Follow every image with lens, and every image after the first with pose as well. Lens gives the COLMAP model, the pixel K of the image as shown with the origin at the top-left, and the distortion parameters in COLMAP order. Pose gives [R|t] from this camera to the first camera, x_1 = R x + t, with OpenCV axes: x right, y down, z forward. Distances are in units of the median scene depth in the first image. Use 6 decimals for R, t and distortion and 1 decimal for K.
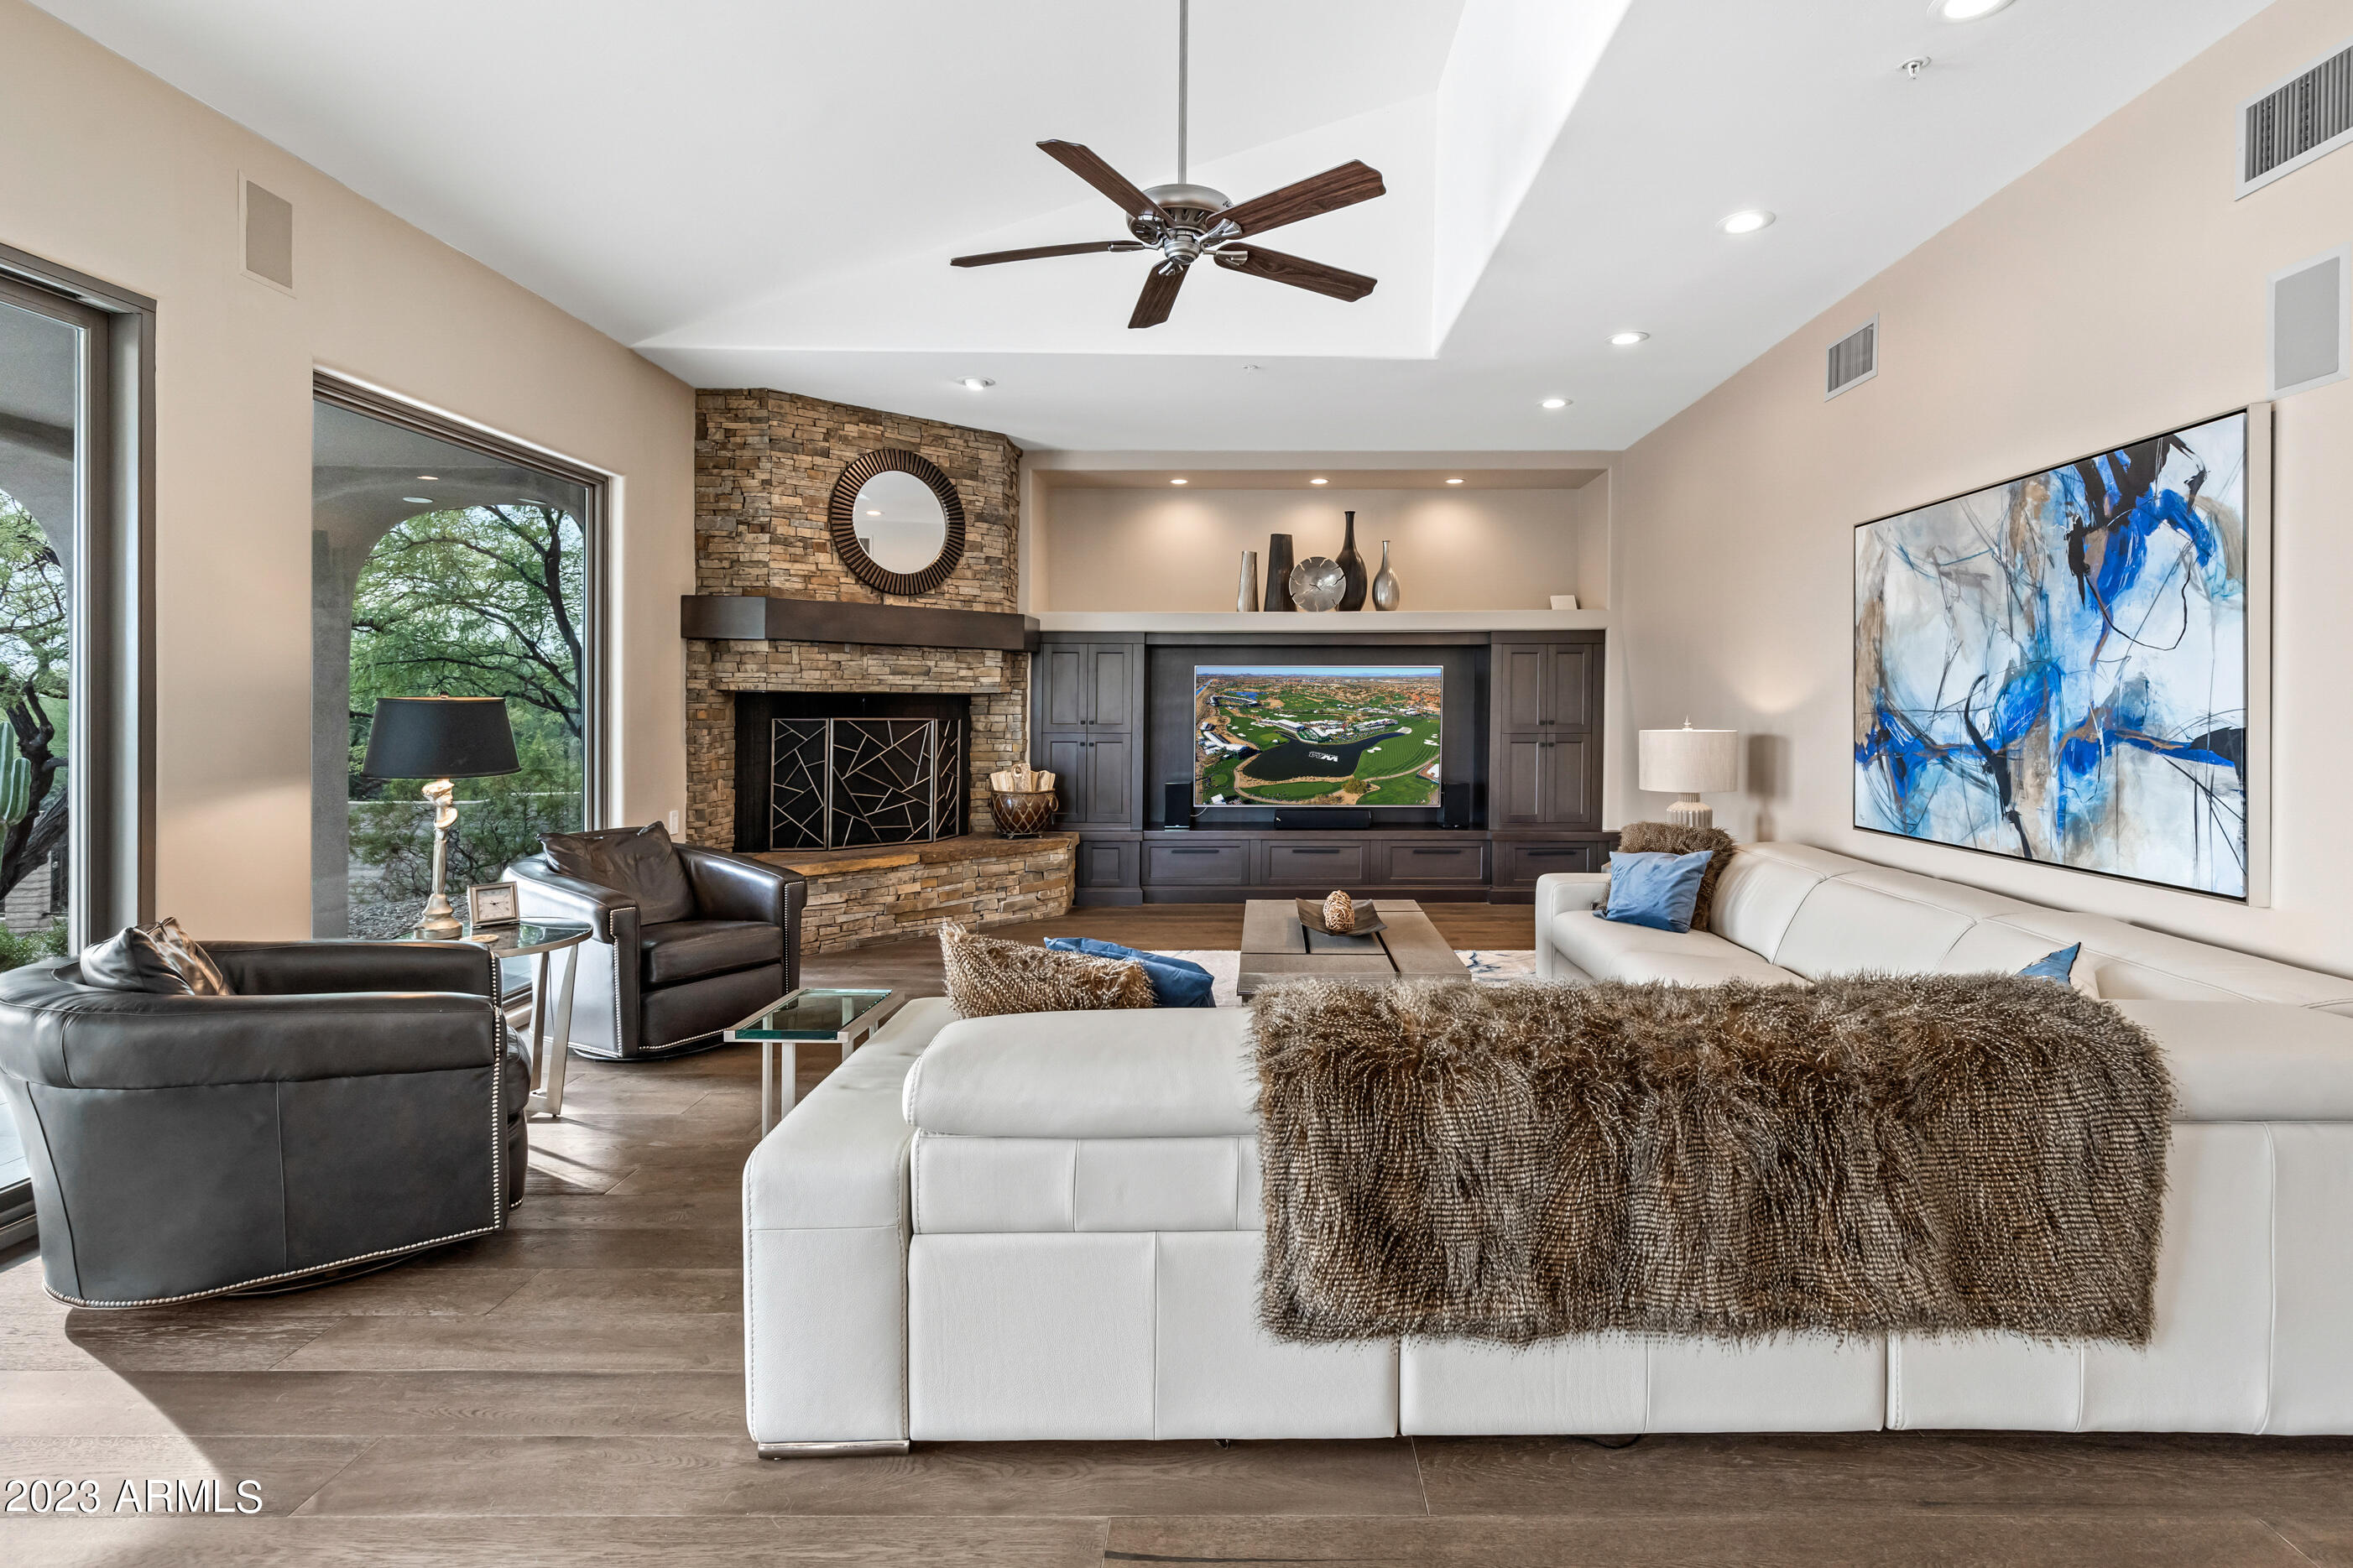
lens RADIAL K [[1133.0, 0, 1245.3], [0, 1133.0, 712.7], [0, 0, 1]] dist [0.002484, 0.000514]
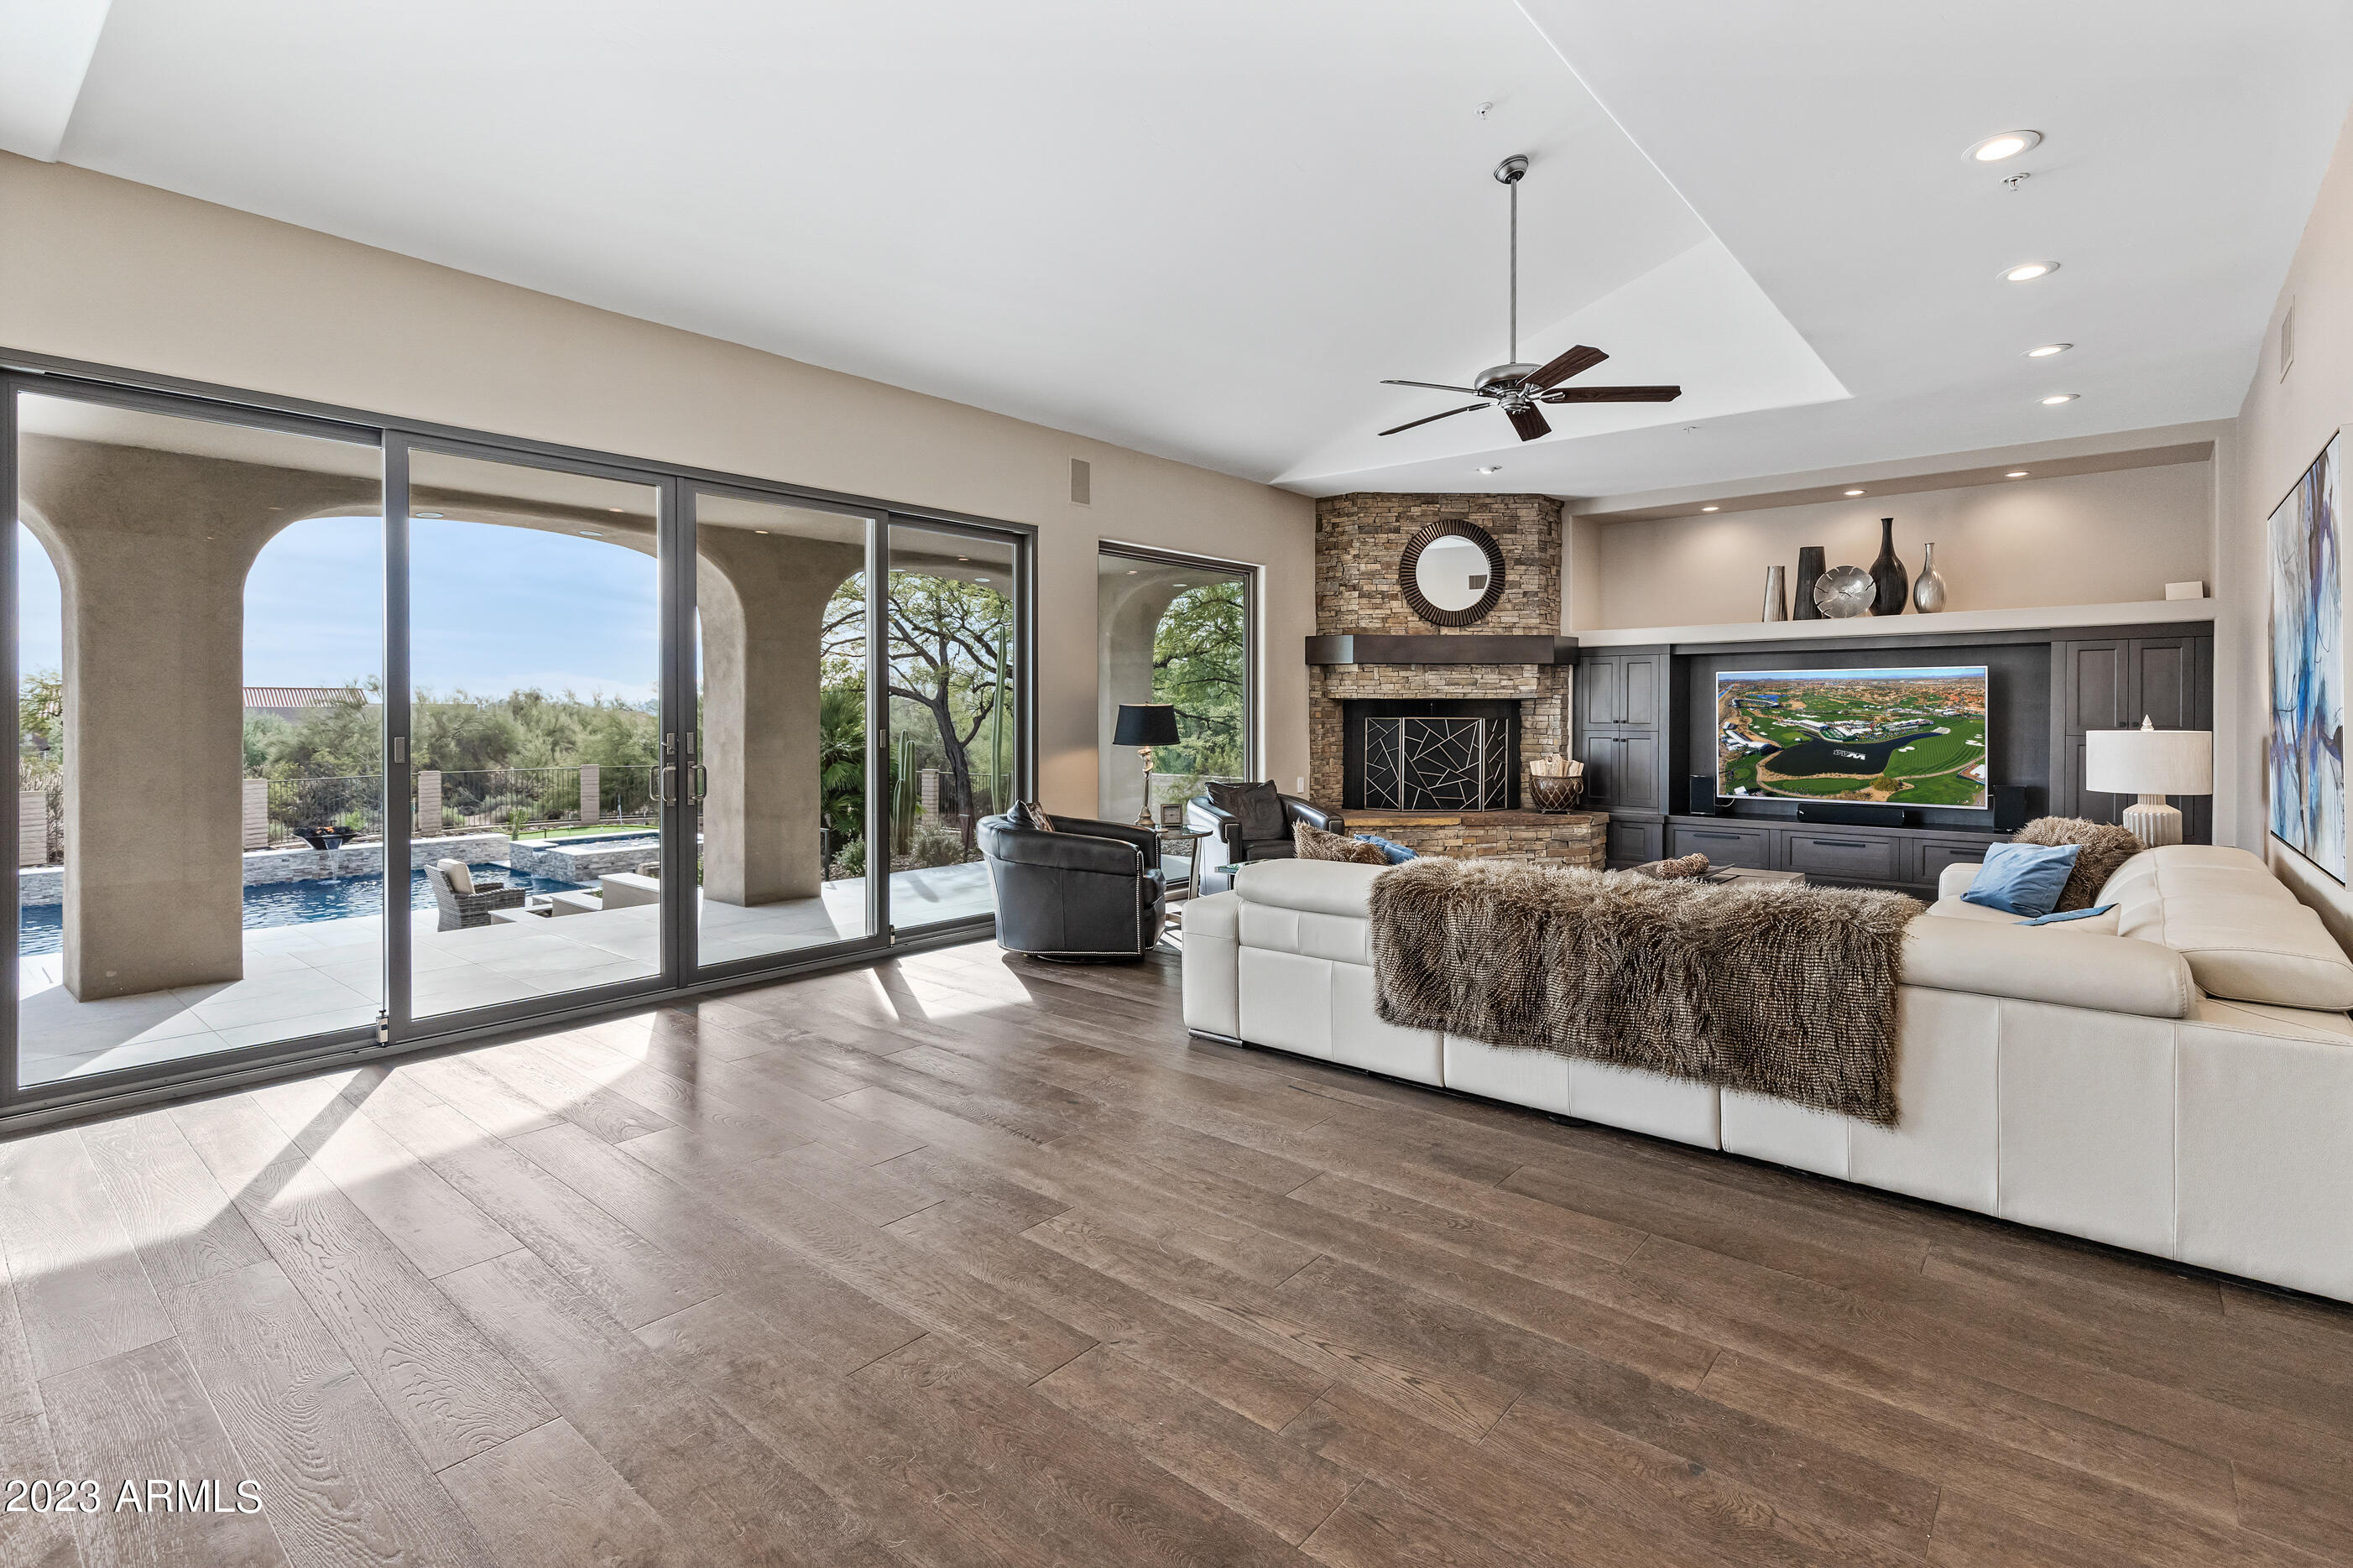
lens RADIAL K [[1101.0, 0, 1183.4], [0, 1101.0, 717.3], [0, 0, 1]] dist [0.000745, 0.000100]
pose [[0.764326, 0.001042, -0.644829, 0.296539], [0.000277, 0.999998, 0.001945, 0.001796], [0.644830, -0.001665, 0.764324, -0.211758]]
